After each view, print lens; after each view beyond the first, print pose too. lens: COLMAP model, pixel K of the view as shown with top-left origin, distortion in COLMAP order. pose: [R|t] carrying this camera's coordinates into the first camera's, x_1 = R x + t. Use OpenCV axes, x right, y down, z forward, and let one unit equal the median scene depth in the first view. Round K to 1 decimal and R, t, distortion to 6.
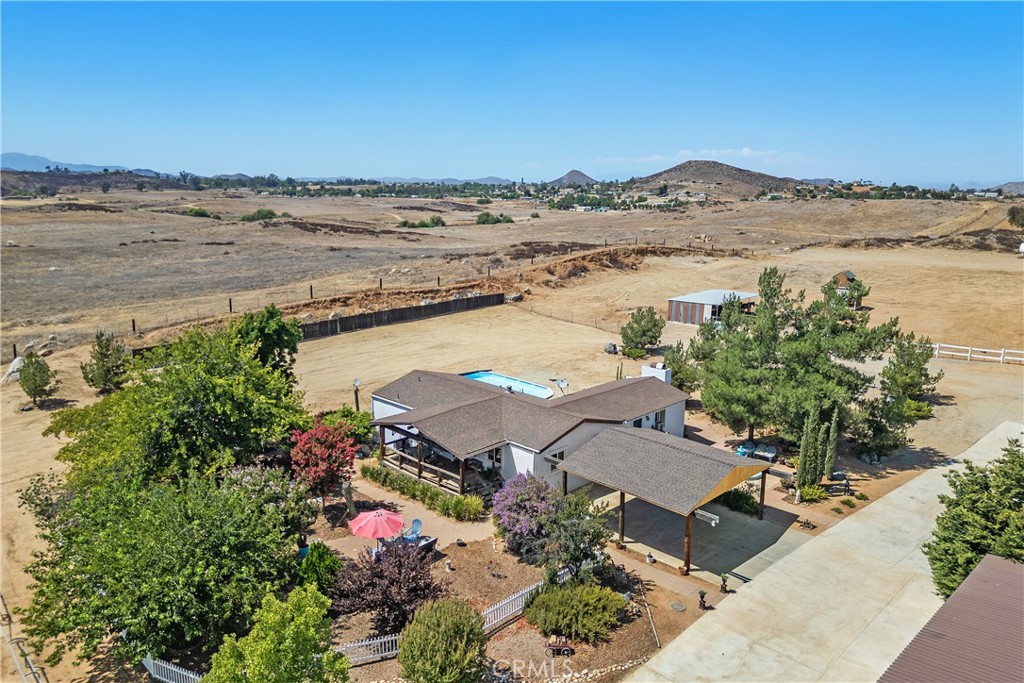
lens RADIAL K [[716.6, 0, 506.6], [0, 716.6, 344.2], [0, 0, 1]] dist [0.055083, -0.058323]
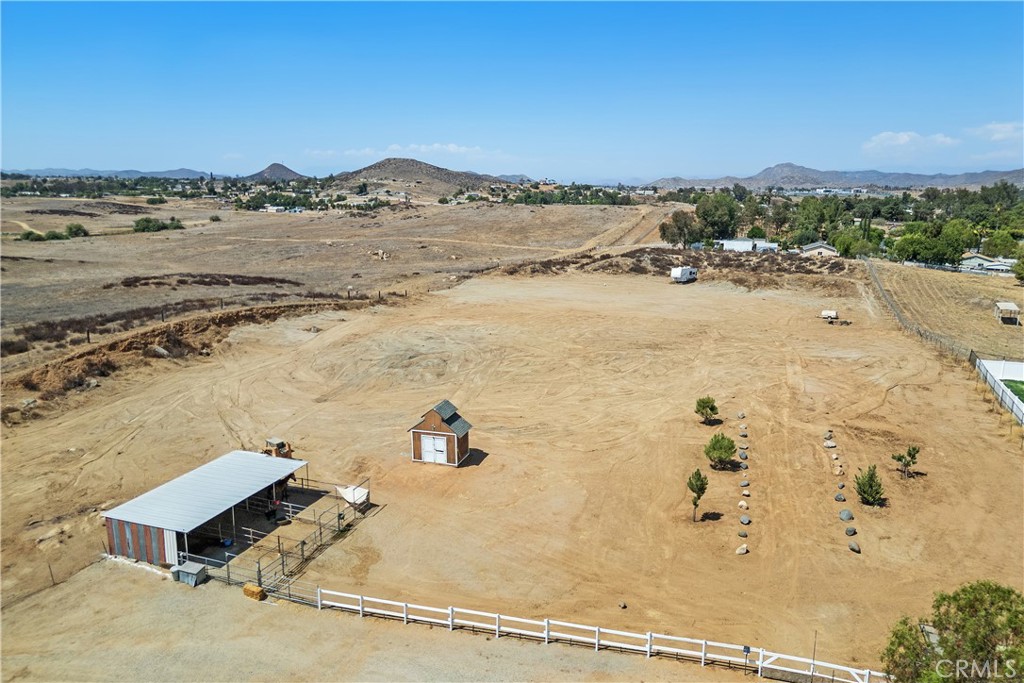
lens RADIAL K [[716.6, 0, 515.3], [0, 716.6, 343.4], [0, 0, 1]] dist [0.055083, -0.058323]
pose [[0.921720, -0.085084, 0.378409, 0.027188], [0.082370, 0.996327, 0.023386, -0.015123], [-0.379009, 0.009614, 0.925343, 0.035914]]
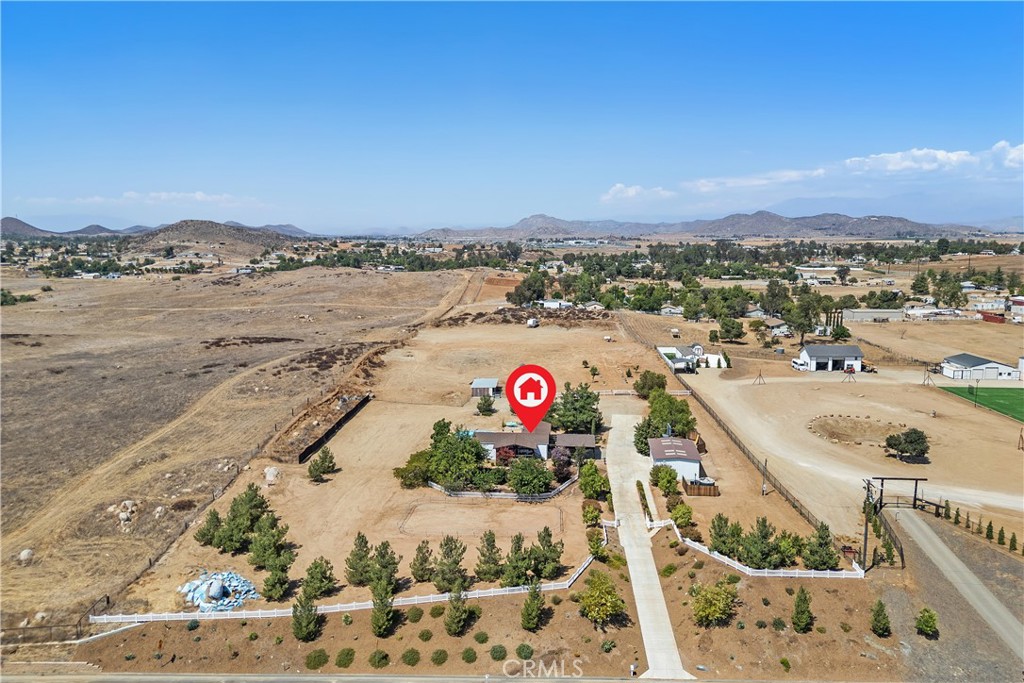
lens RADIAL K [[716.6, 0, 510.9], [0, 716.6, 339.6], [0, 0, 1]] dist [0.055083, -0.058323]
pose [[0.758112, -0.107101, 0.643269, -0.098371], [0.148003, 0.988939, -0.009773, -0.014923], [-0.635107, 0.102615, 0.765578, -0.072151]]
